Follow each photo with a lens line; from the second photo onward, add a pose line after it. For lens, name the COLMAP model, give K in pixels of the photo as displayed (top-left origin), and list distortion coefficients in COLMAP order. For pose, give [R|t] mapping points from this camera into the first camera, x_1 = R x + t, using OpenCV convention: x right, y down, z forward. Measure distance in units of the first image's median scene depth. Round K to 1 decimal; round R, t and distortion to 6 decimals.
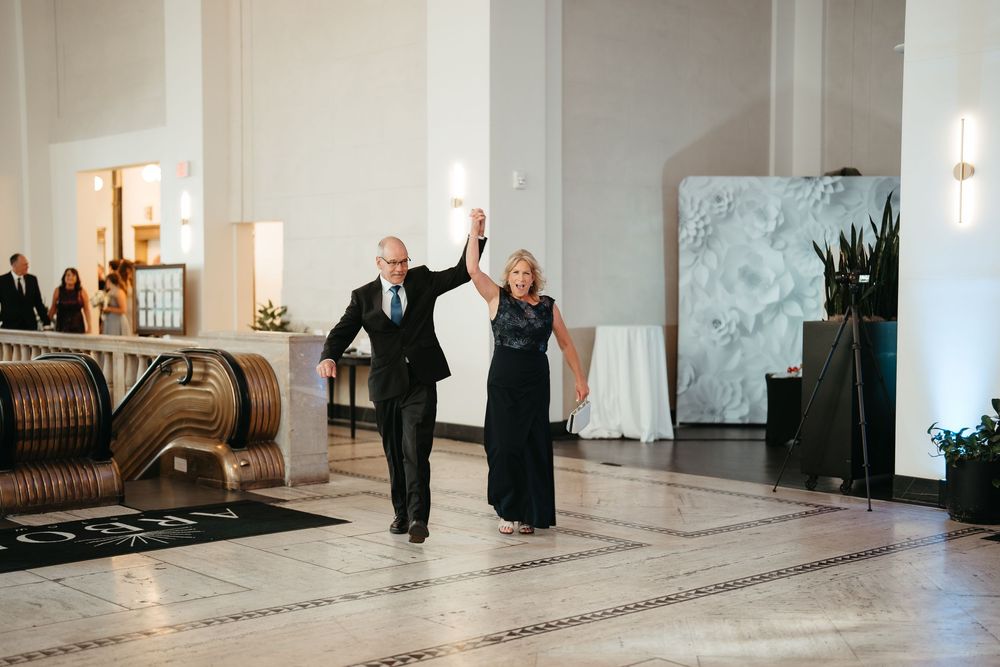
lens RADIAL K [[1442.6, 0, 498.1], [0, 1442.6, 363.2], [0, 0, 1]] dist [-0.153084, 1.061900]
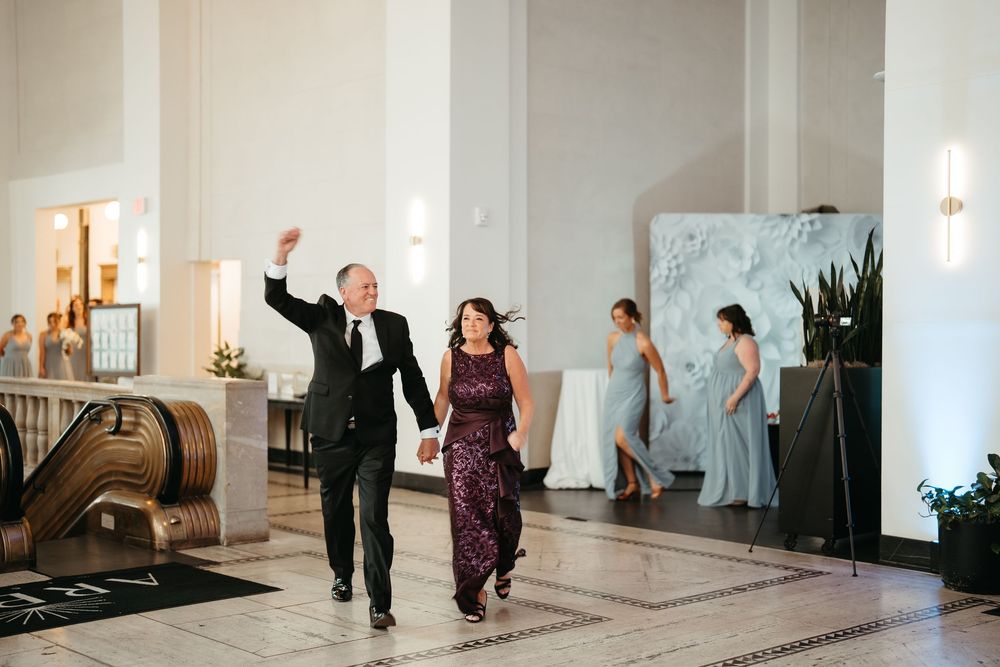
lens RADIAL K [[1397.8, 0, 500.0], [0, 1397.8, 333.5], [0, 0, 1]] dist [-0.165029, 1.167725]
pose [[0.999951, 0.001263, 0.009812, 0.021945], [-0.000801, 0.998895, -0.046986, -0.008243], [-0.009860, 0.046976, 0.998847, 0.099899]]
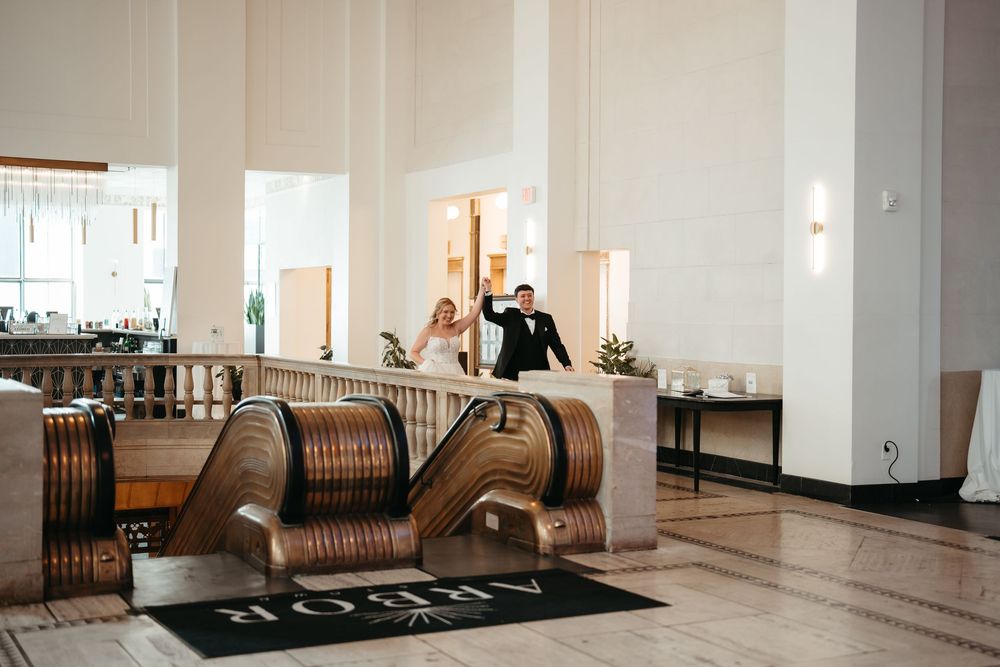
lens RADIAL K [[1419.9, 0, 525.0], [0, 1419.9, 360.1], [0, 0, 1]] dist [-0.150033, 1.112299]
pose [[0.969416, 0.013972, -0.245024, 0.013038], [-0.019265, 0.999630, -0.019220, -0.013017], [0.244665, 0.023353, 0.969326, 0.149786]]
